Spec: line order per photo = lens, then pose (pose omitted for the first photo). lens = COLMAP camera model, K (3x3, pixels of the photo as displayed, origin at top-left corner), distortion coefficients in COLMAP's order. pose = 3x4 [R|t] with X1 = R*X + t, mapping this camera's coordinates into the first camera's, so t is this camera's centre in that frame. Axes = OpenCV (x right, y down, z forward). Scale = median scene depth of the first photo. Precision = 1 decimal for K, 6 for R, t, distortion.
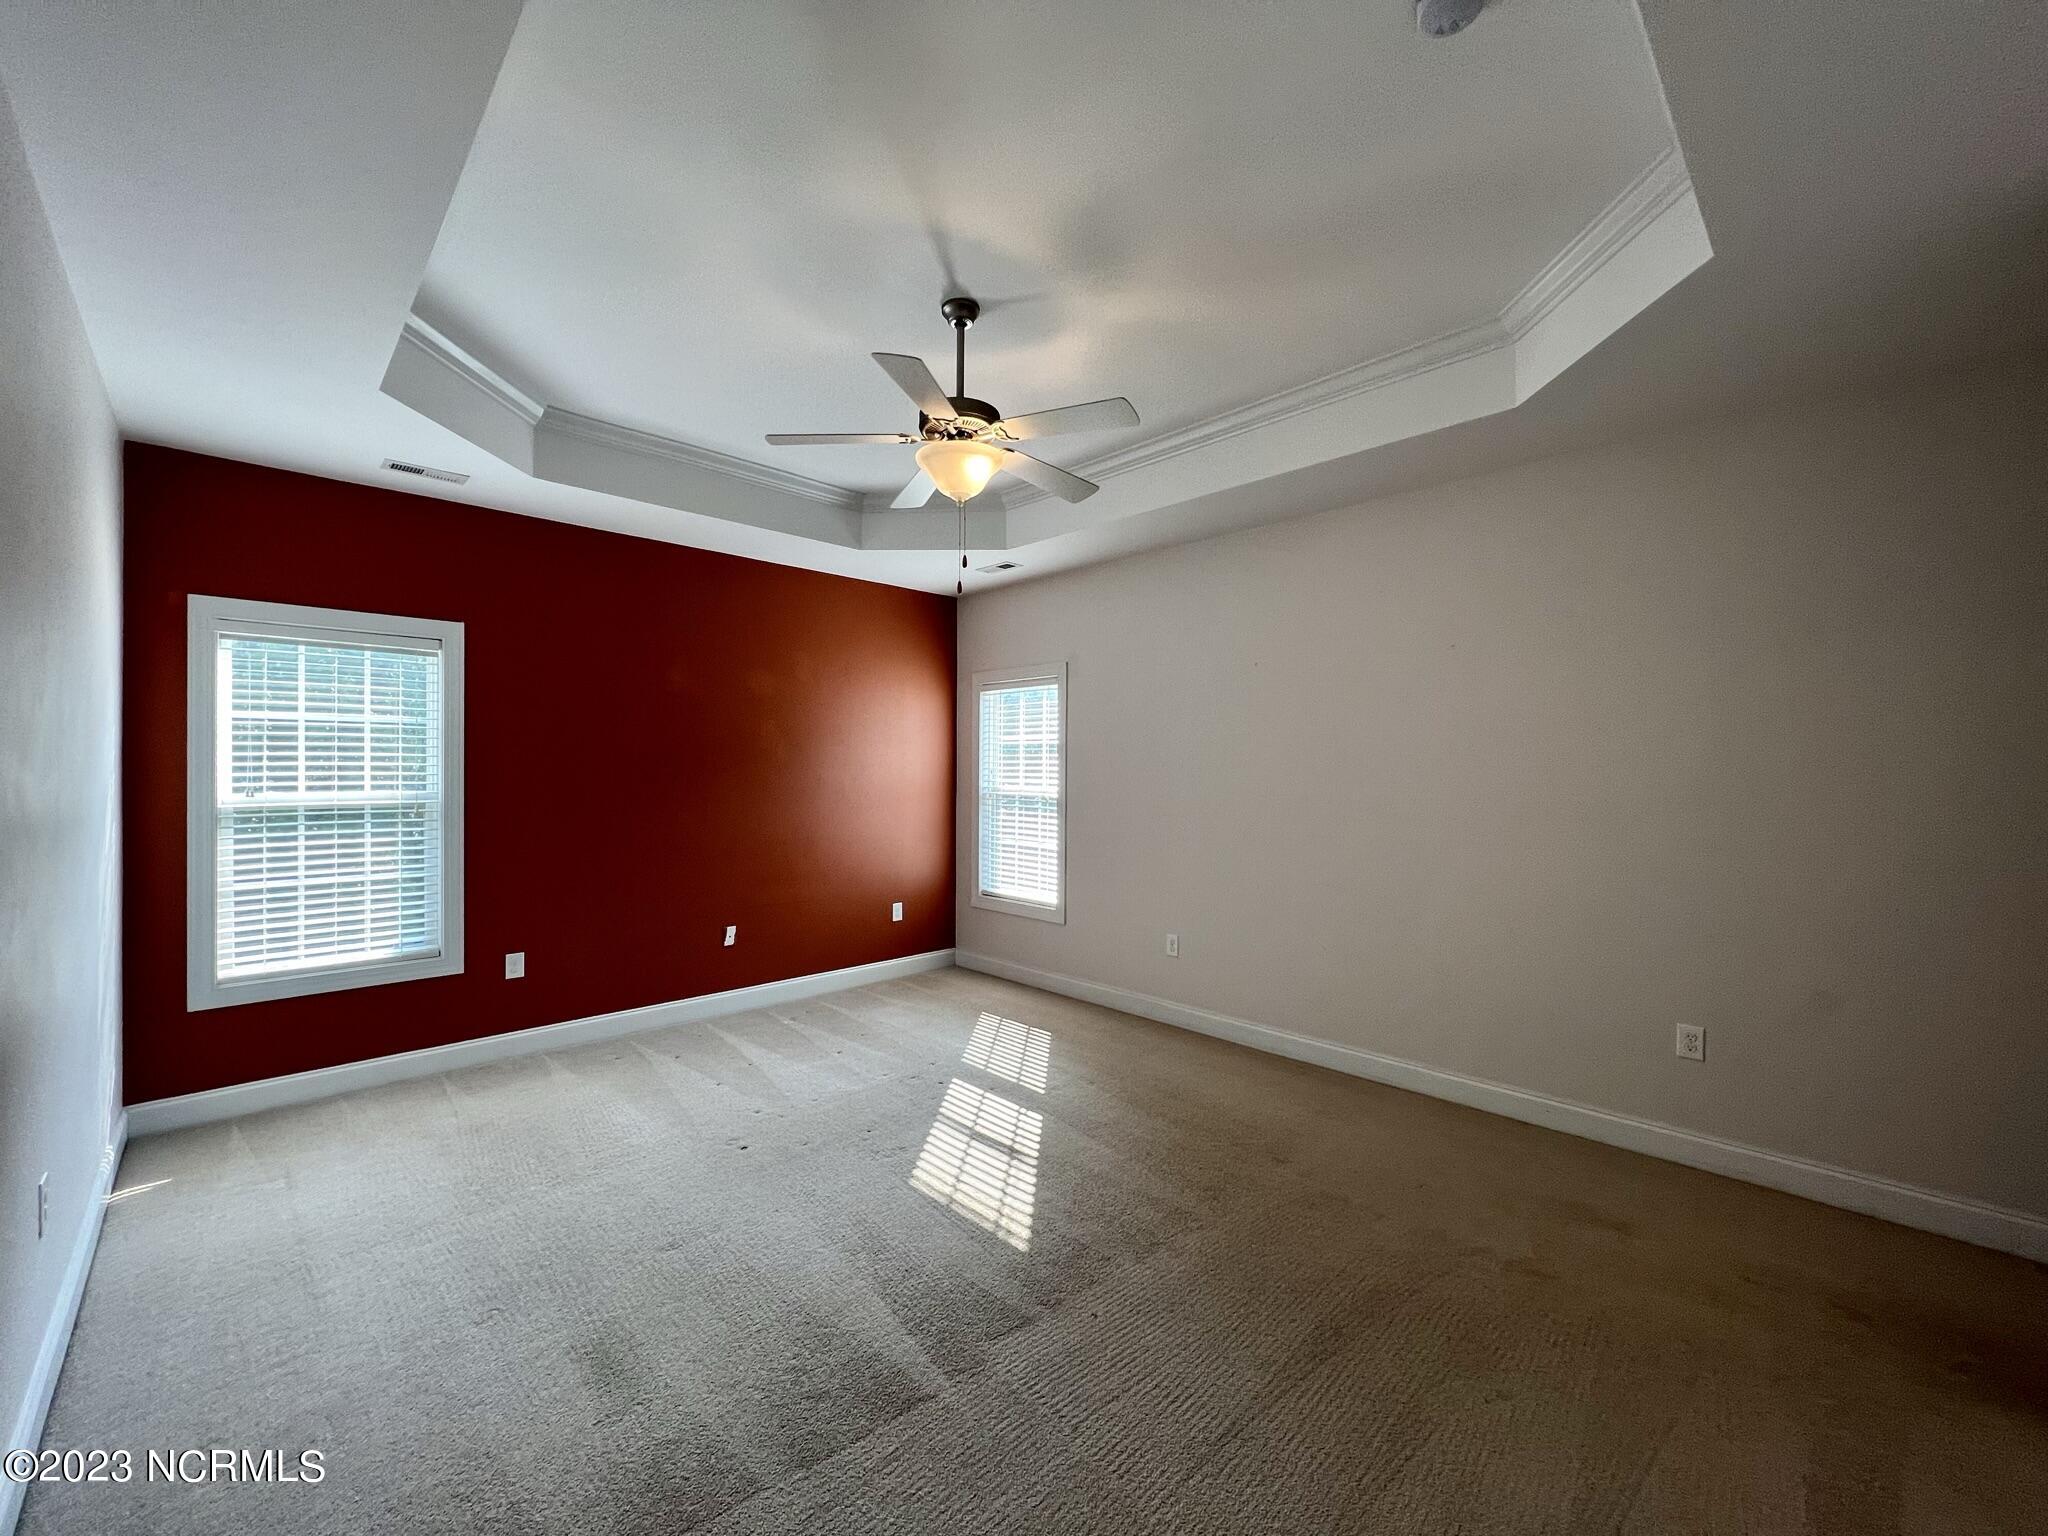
lens RADIAL K [[823.1, 0, 1026.3], [0, 823.1, 766.8], [0, 0, 1]] dist [-0.001174, -0.000199]
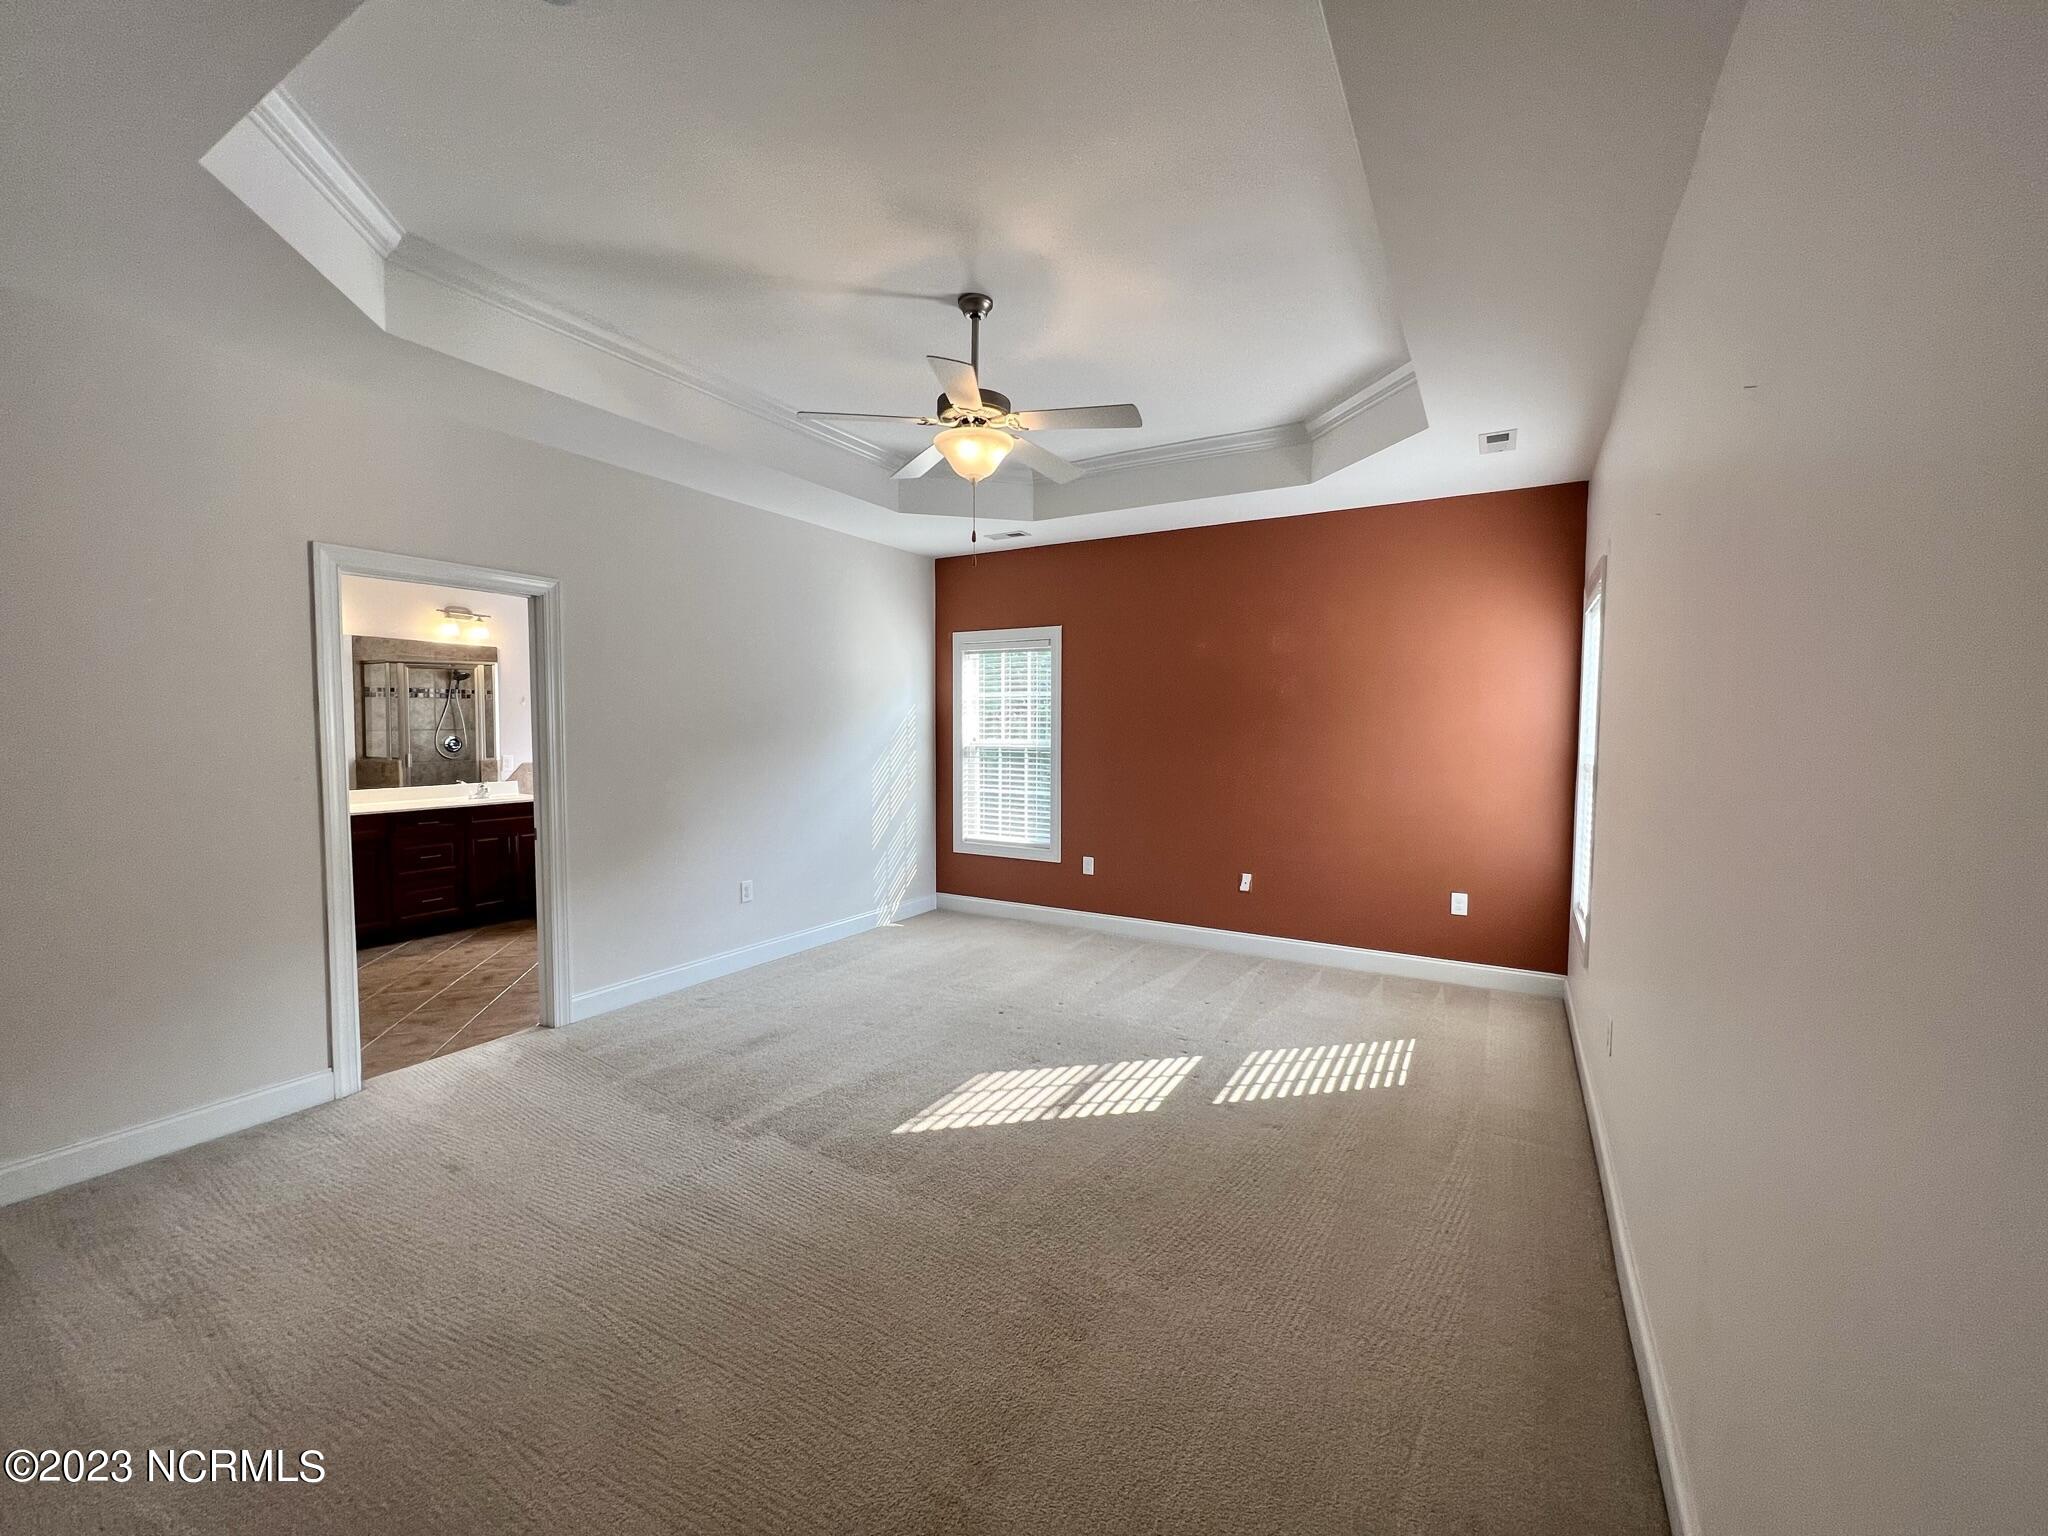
lens RADIAL K [[823.1, 0, 1026.3], [0, 823.1, 766.8], [0, 0, 1]] dist [-0.001174, -0.000199]
pose [[0.271305, 0.048329, -0.961279, 0.827667], [-0.000915, 0.998751, 0.049955, 0.003202], [0.962493, -0.012674, 0.271010, 0.621206]]
